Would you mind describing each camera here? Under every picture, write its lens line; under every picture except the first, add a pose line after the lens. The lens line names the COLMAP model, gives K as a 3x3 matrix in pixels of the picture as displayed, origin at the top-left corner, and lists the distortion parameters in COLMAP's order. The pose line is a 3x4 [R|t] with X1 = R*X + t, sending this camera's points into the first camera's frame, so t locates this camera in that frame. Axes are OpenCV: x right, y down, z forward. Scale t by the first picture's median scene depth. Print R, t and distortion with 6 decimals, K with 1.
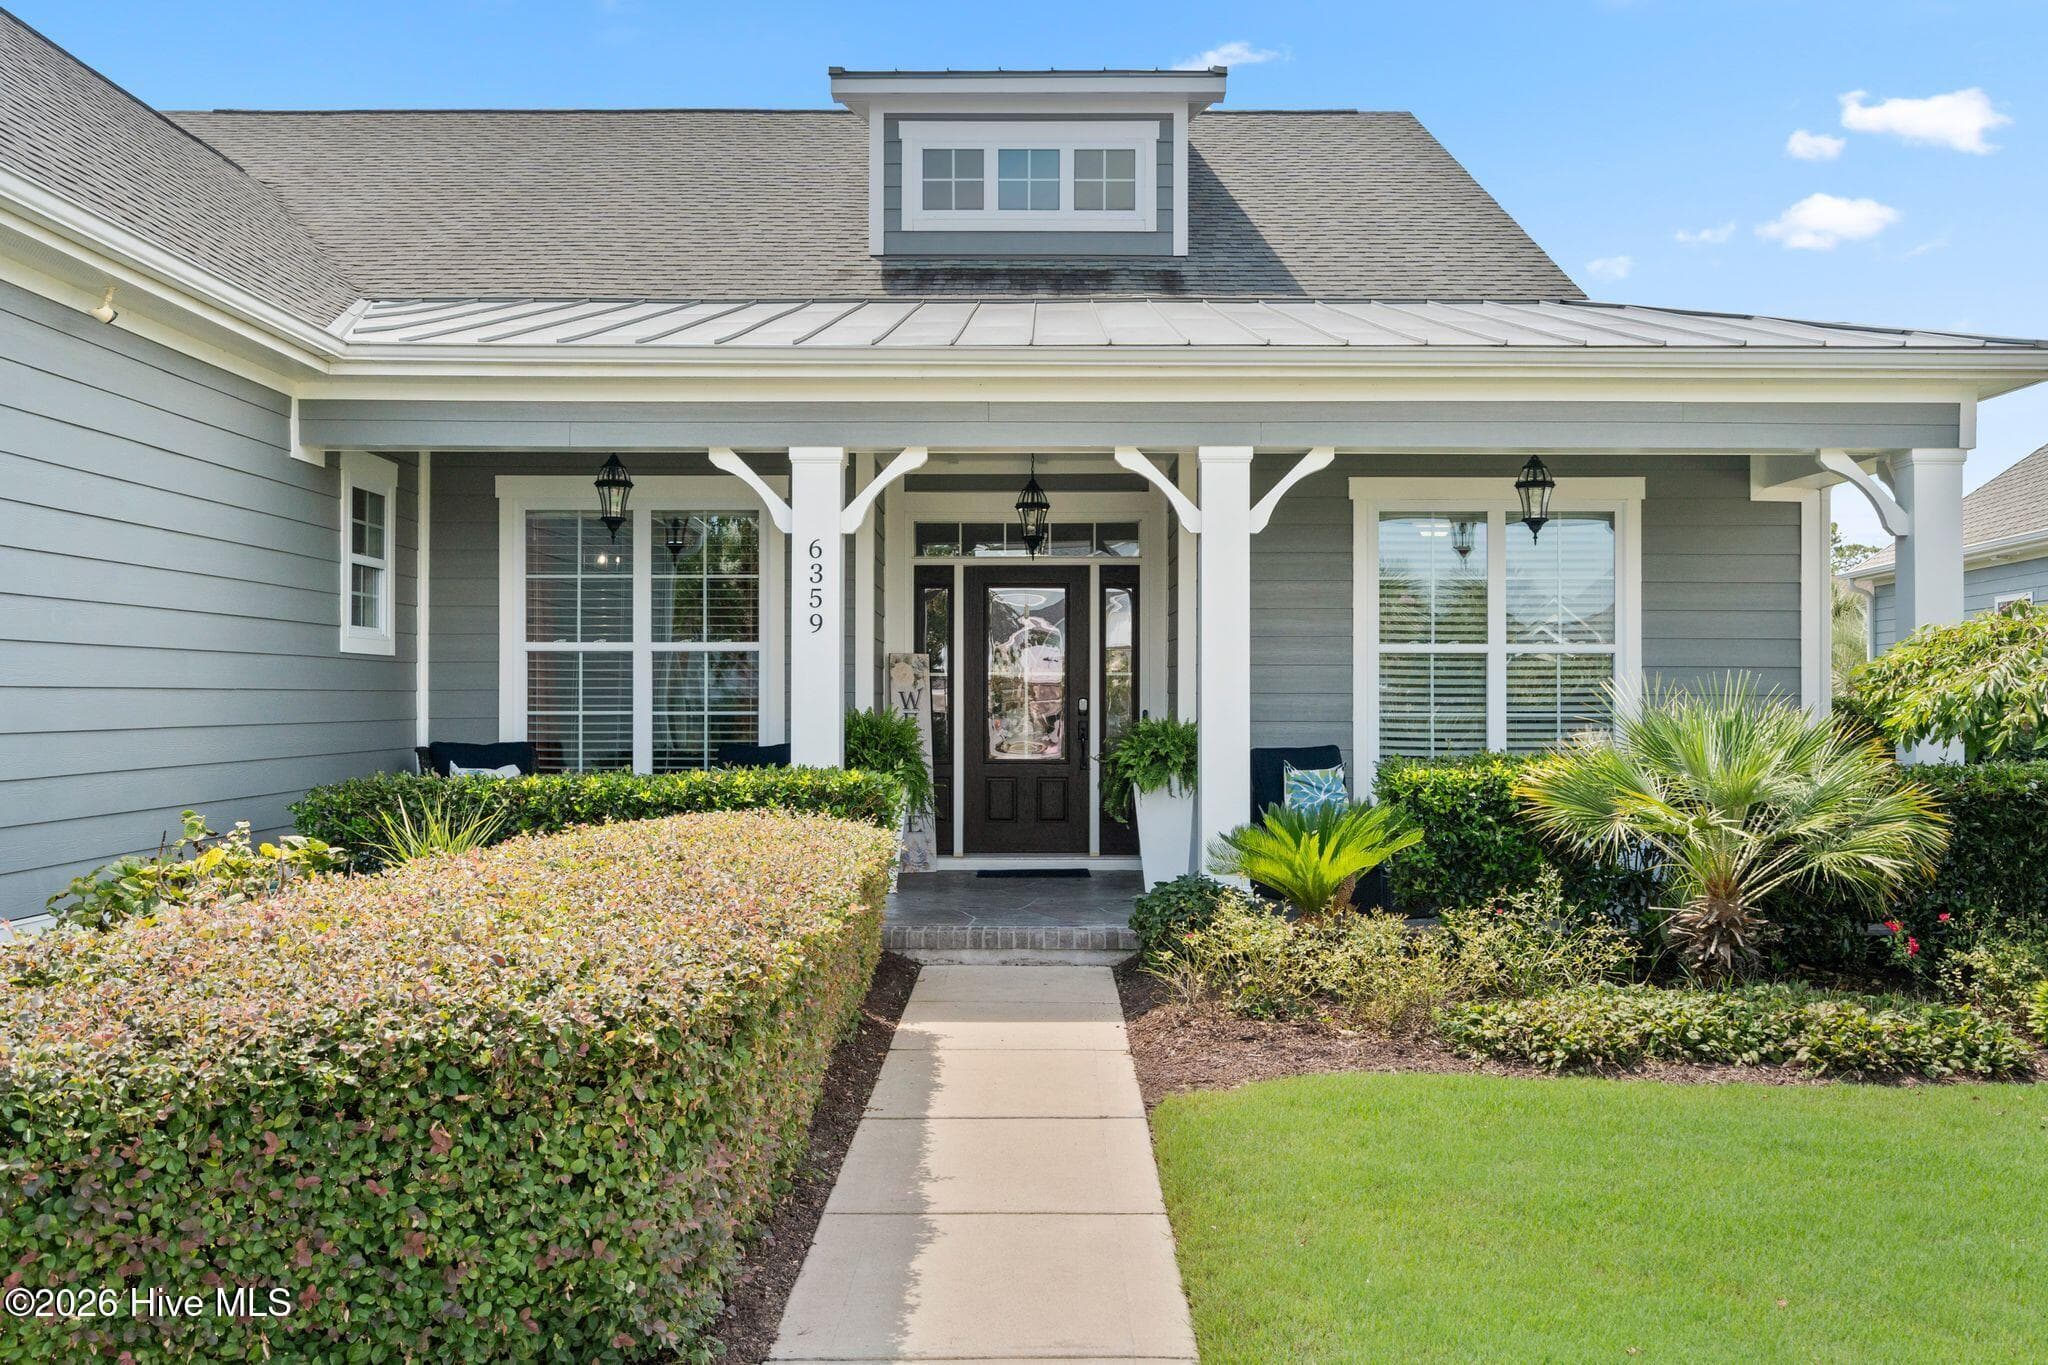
lens RADIAL K [[1973.7, 0, 1004.7], [0, 1973.7, 687.5], [0, 0, 1]] dist [0.010378, 0.000000]
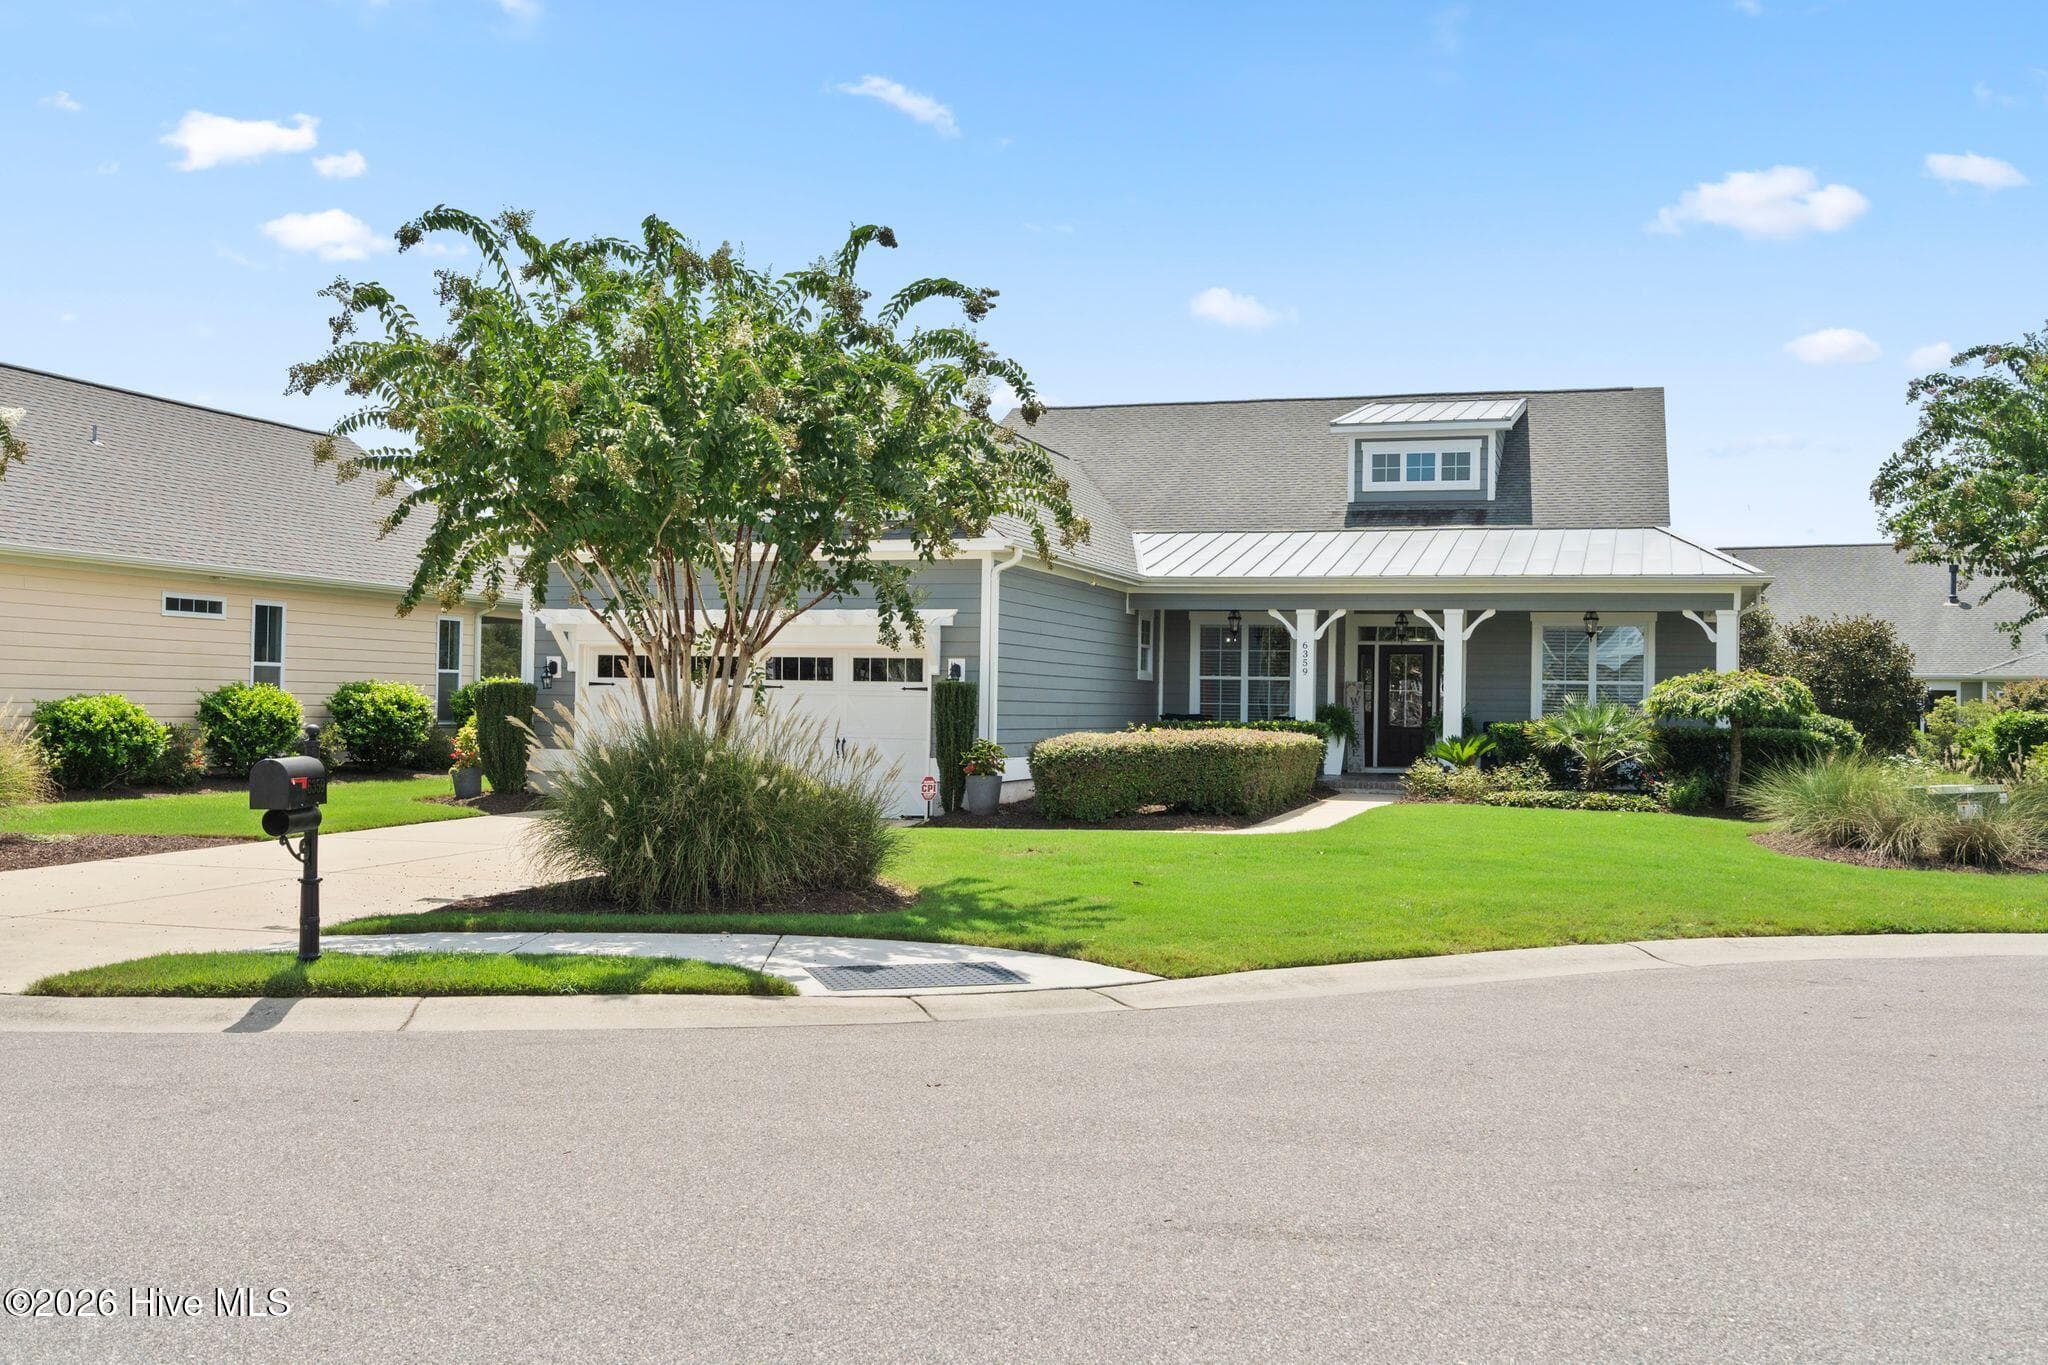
lens RADIAL K [[1973.7, 0, 1022.9], [0, 1973.7, 690.3], [0, 0, 1]] dist [0.010378, 0.000000]
pose [[0.956801, 0.011346, -0.290522, 0.291028], [-0.013610, 0.999891, -0.005774, 0.013919], [0.290425, 0.009478, 0.956851, -1.561969]]
